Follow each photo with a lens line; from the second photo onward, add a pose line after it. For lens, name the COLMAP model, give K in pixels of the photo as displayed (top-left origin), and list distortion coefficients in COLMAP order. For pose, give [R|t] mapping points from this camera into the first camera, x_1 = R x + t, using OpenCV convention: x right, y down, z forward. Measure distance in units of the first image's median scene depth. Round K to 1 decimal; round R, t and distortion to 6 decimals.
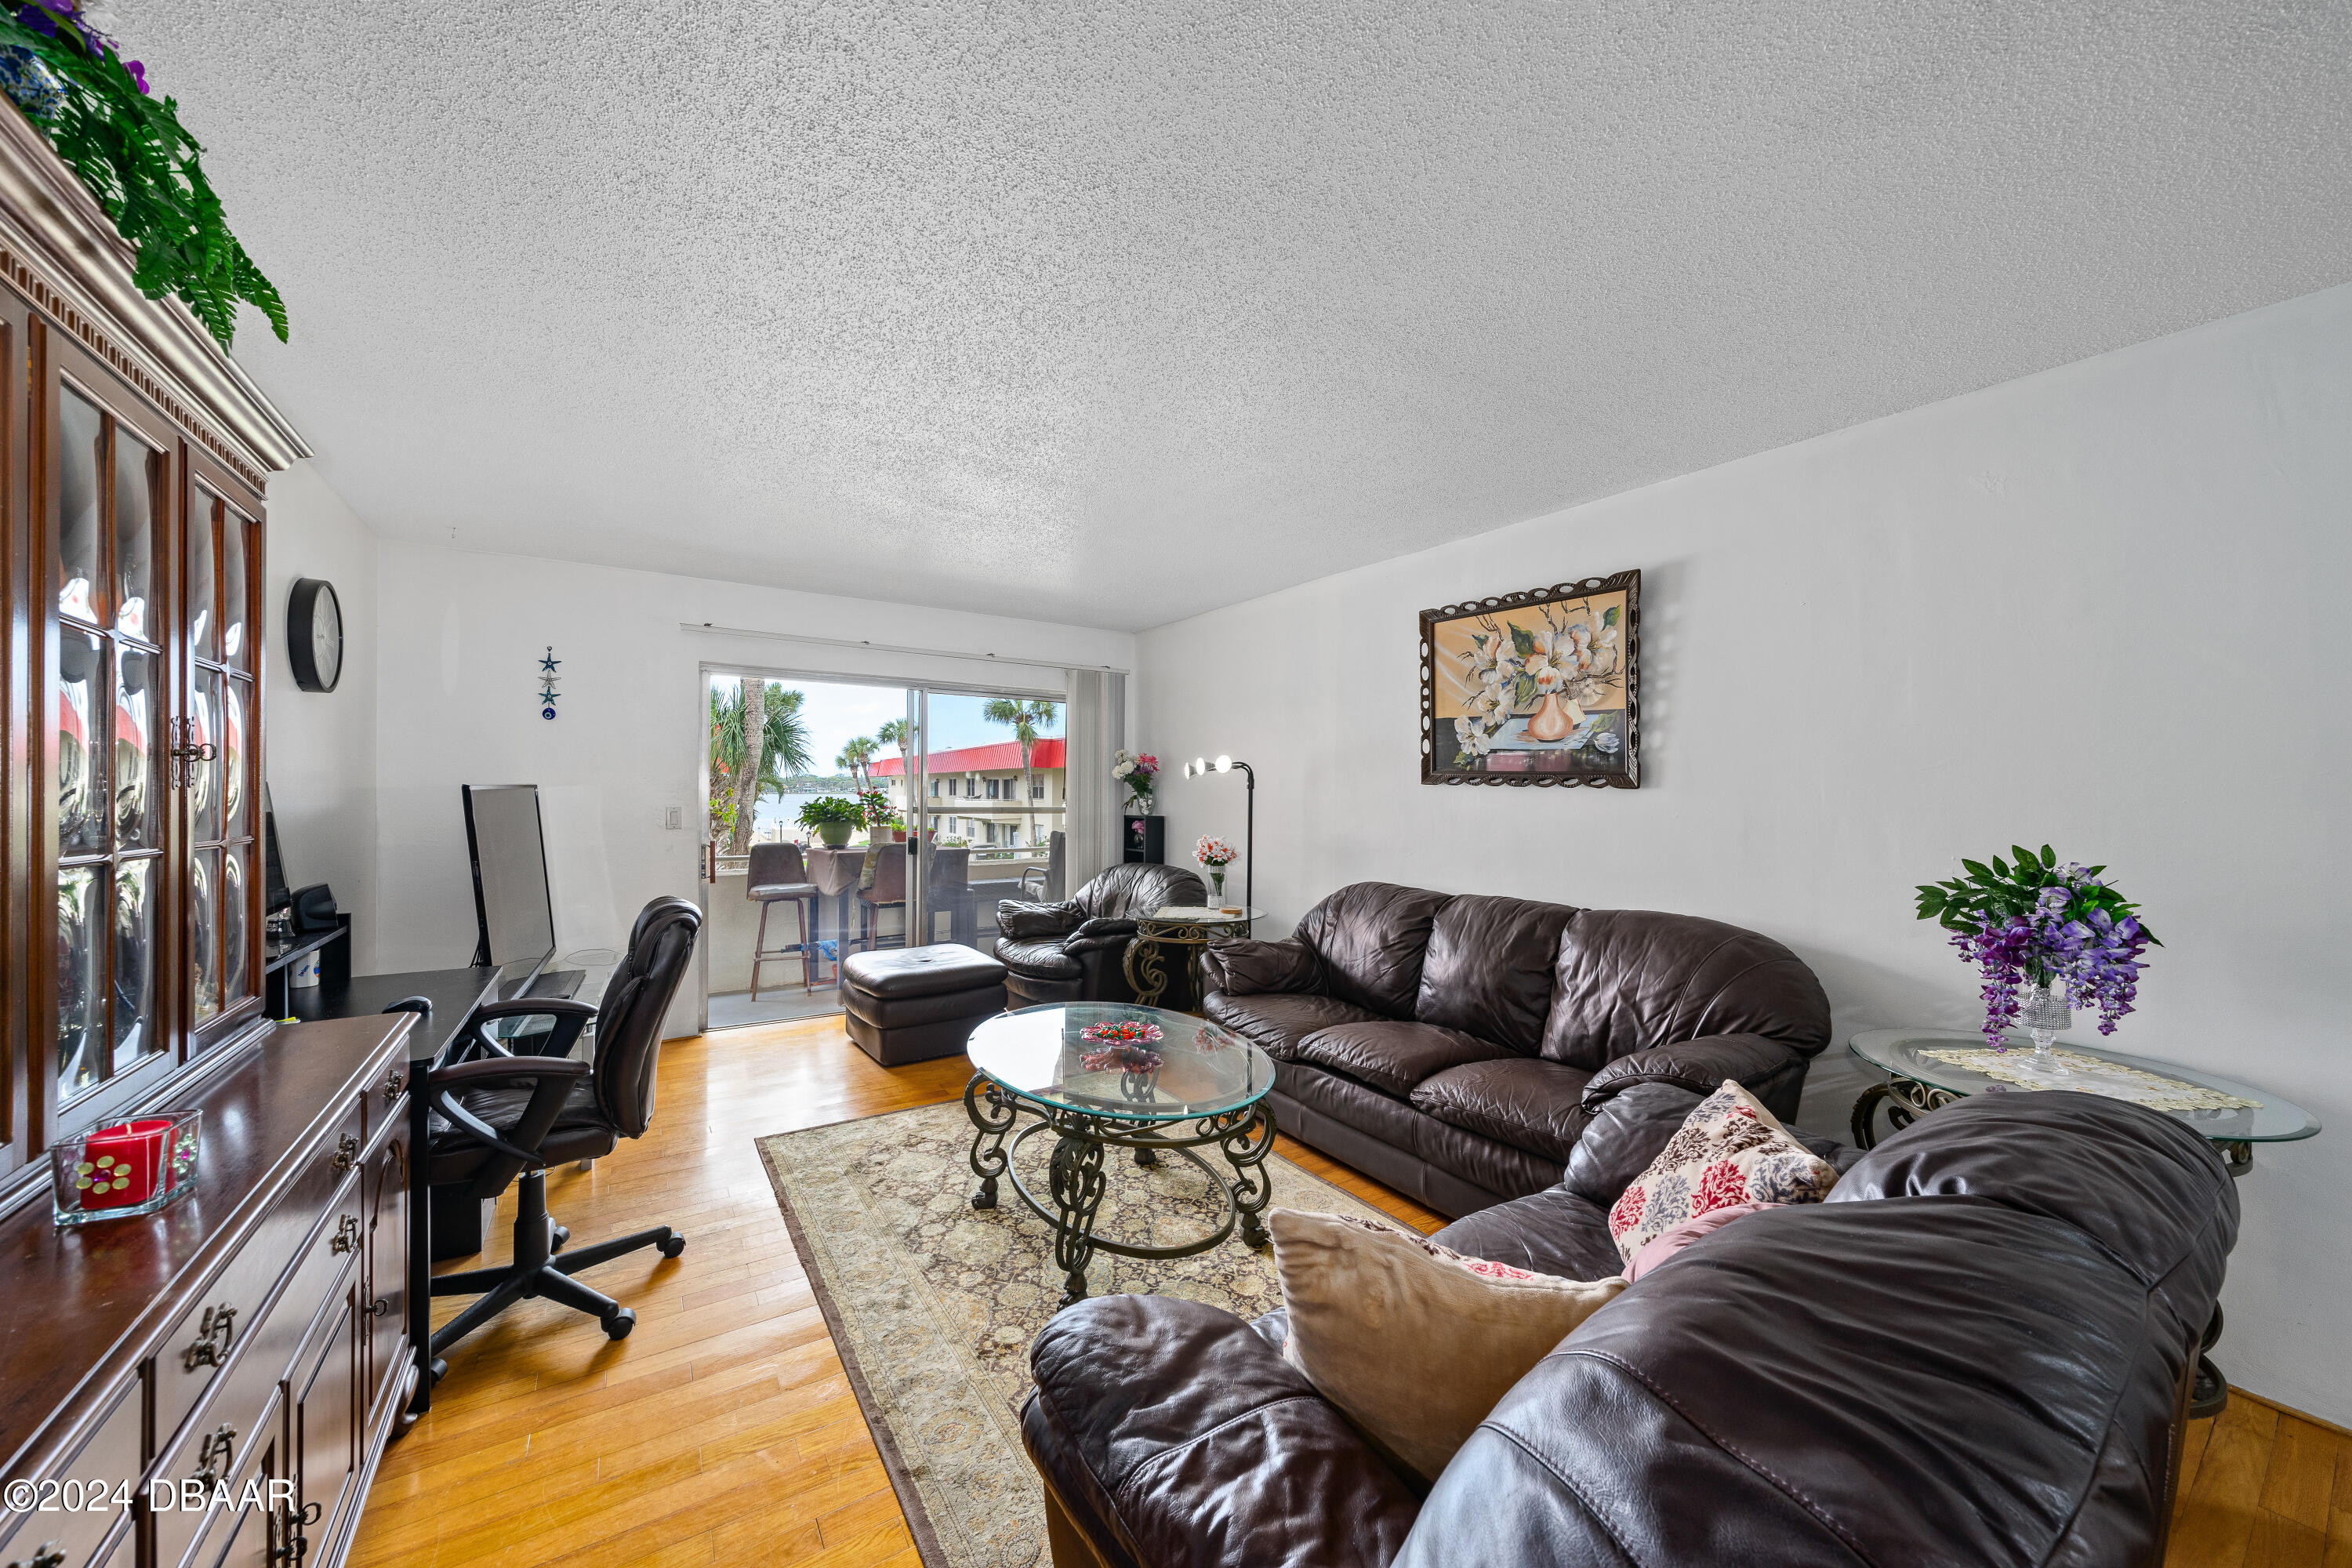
lens RADIAL K [[857.7, 0, 1176.0], [0, 857.7, 784.0], [0, 0, 1]] dist [-0.000762, 0.000001]
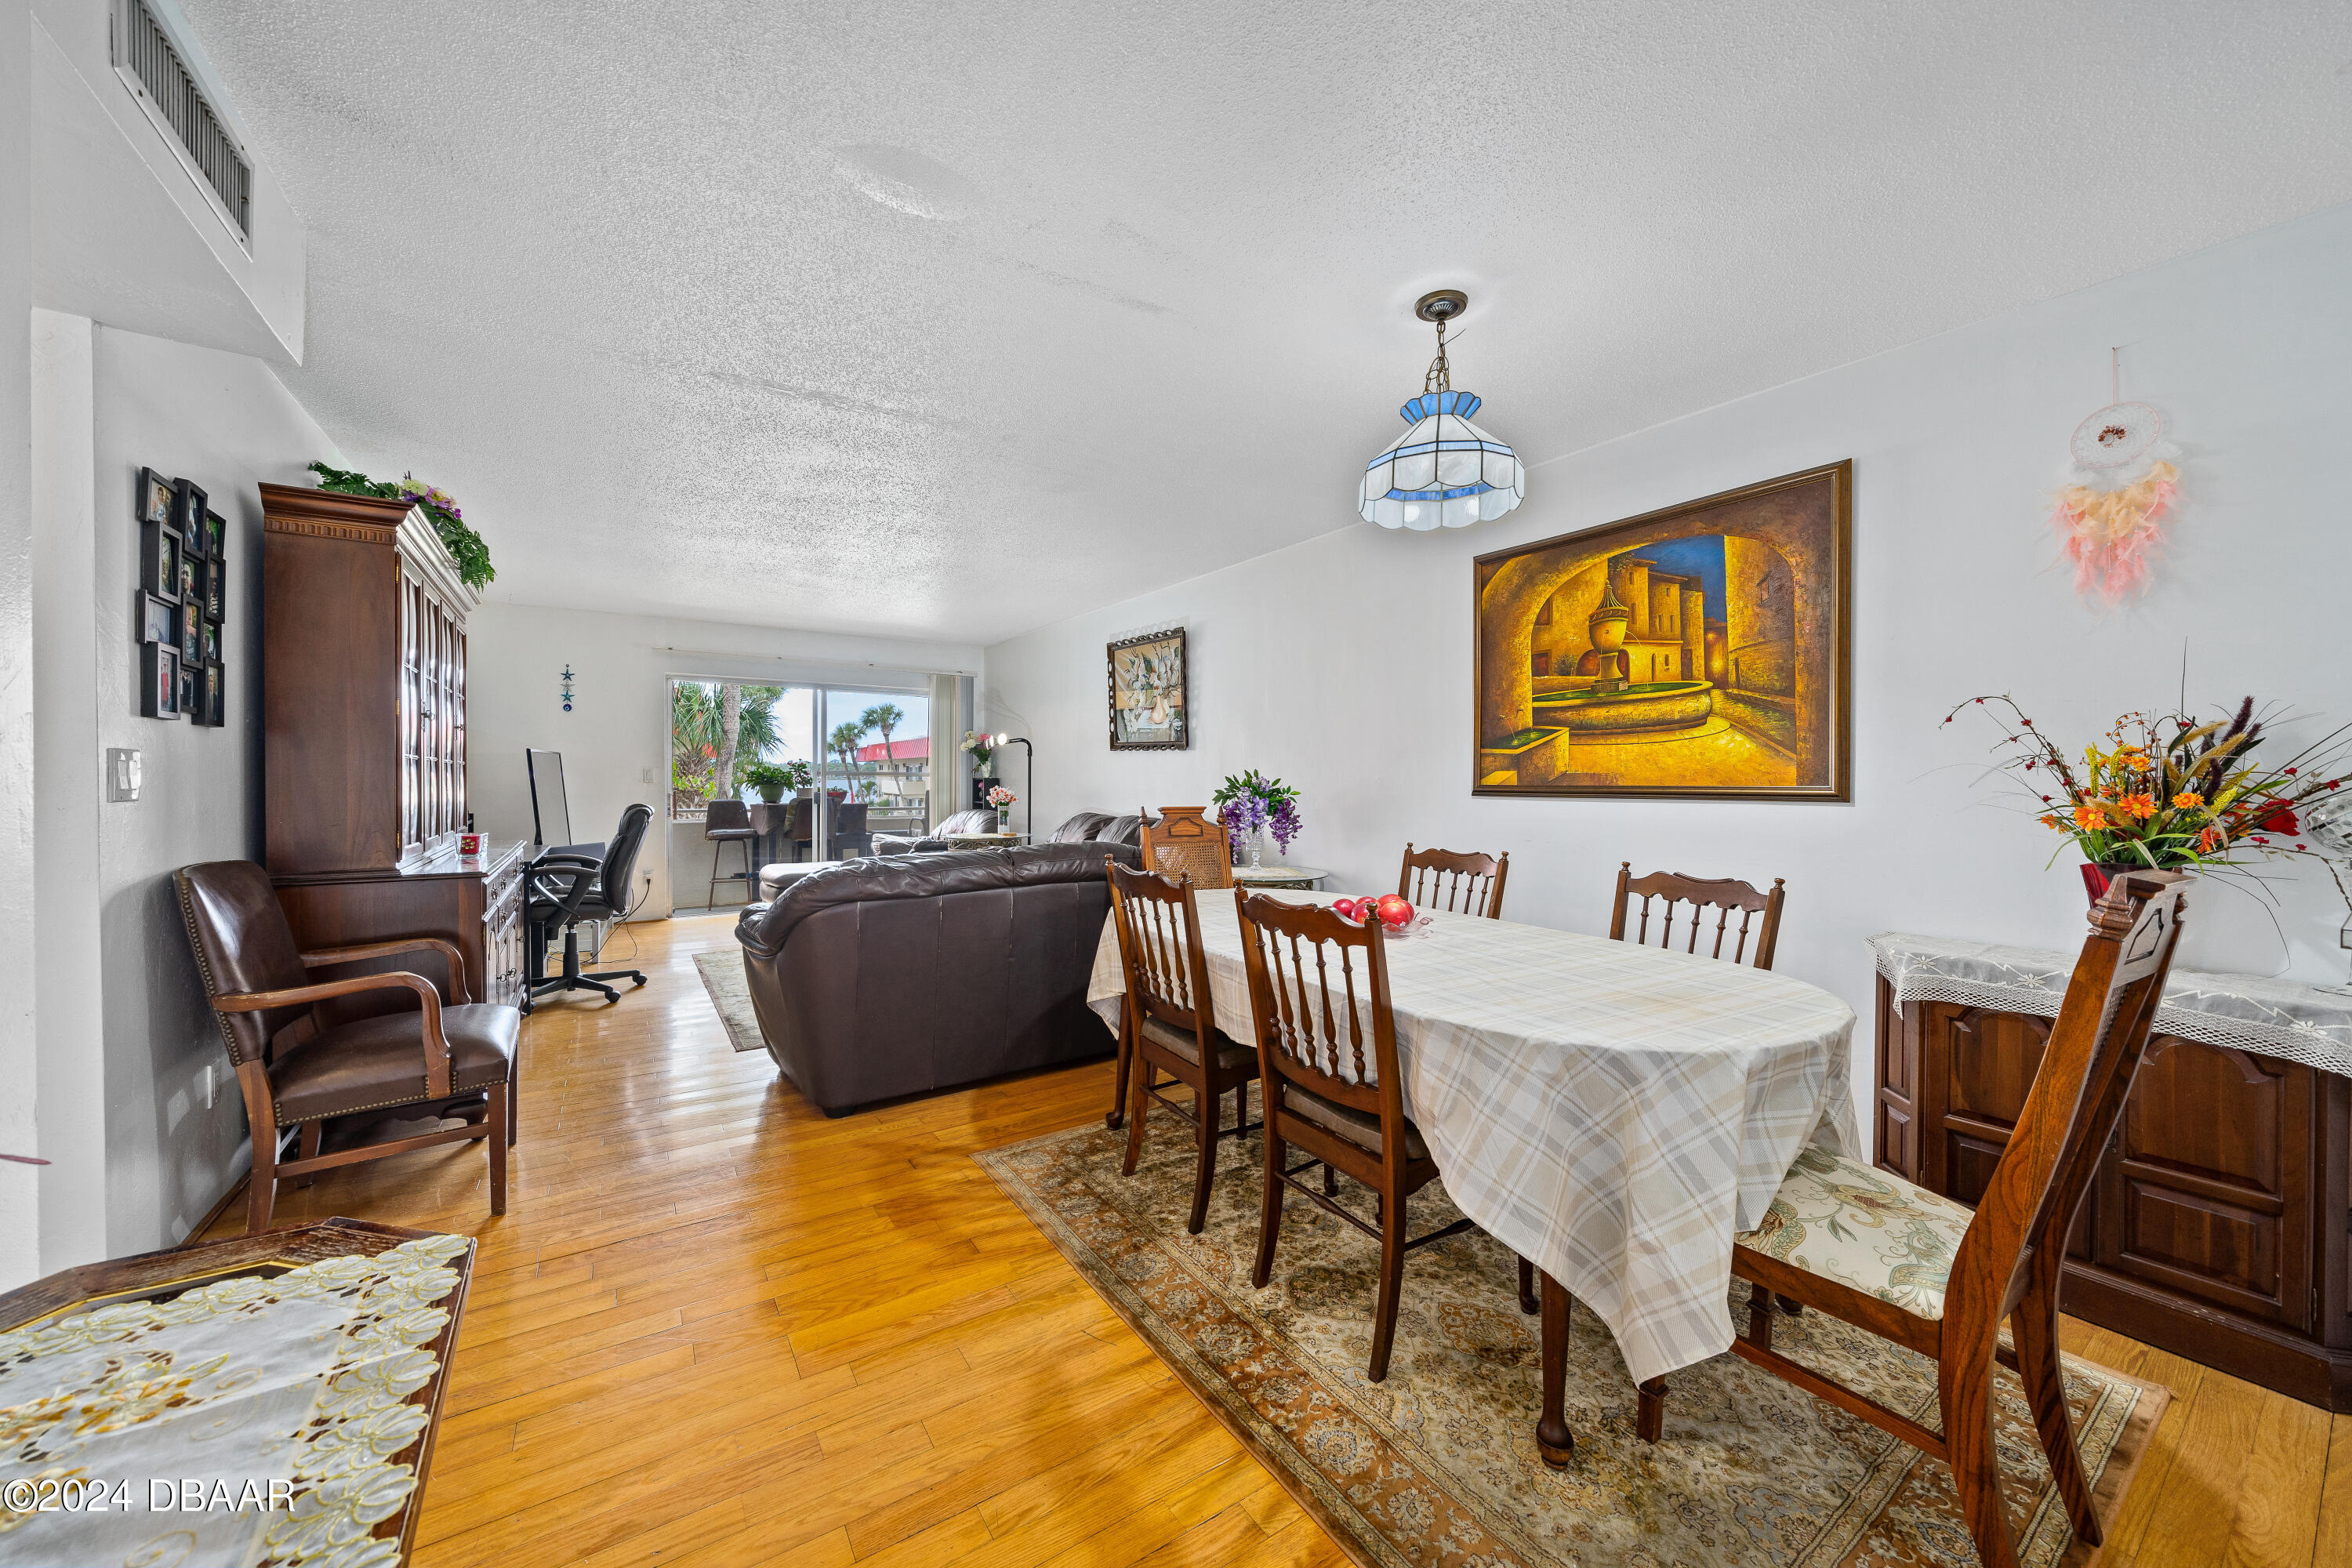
lens RADIAL K [[862.8, 0, 1174.3], [0, 862.8, 772.6], [0, 0, 1]] dist [0.000009, -0.000023]
pose [[0.999997, -0.002373, 0.001031, 0.414614], [0.002369, 0.999991, 0.003590, 0.037153], [-0.001039, -0.003587, 0.999993, -0.637972]]
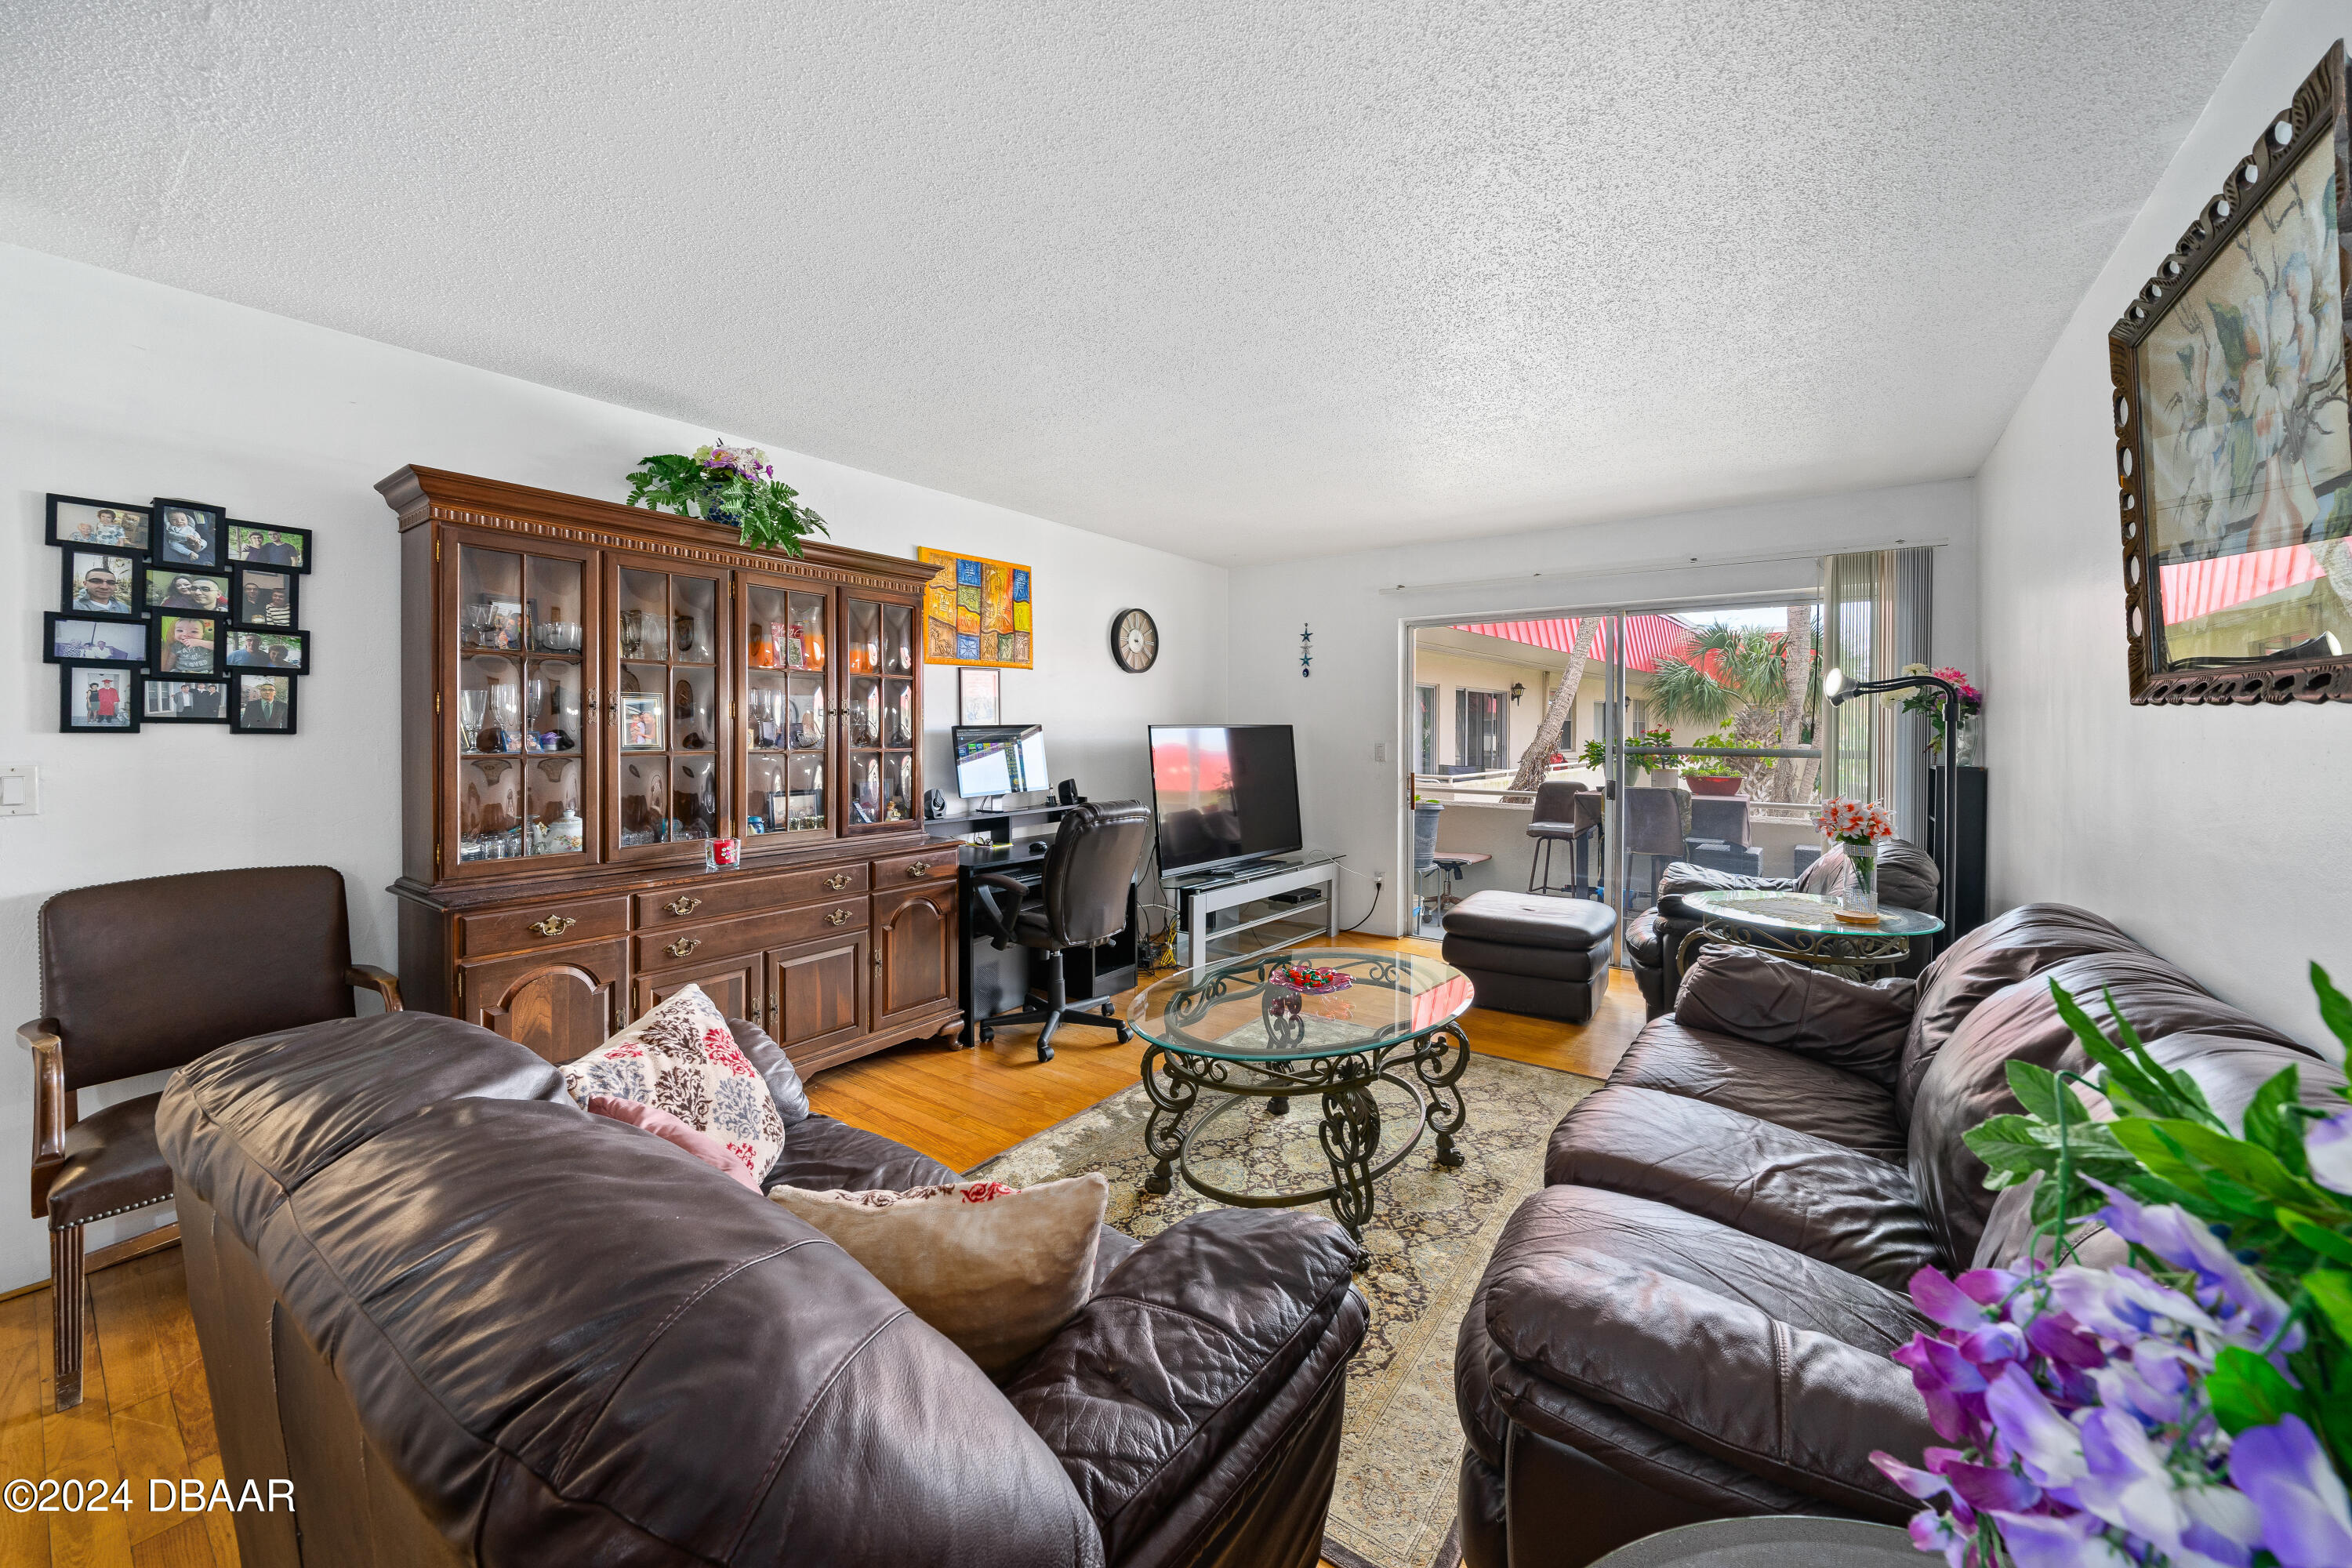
lens RADIAL K [[872.8, 0, 1180.2], [0, 872.8, 732.6], [0, 0, 1]] dist [-0.000162, -0.000003]
pose [[0.359091, -0.002482, -0.933299, 0.537260], [0.009144, 0.999958, 0.000858, 0.010306], [0.933258, -0.008842, 0.359099, 0.354117]]
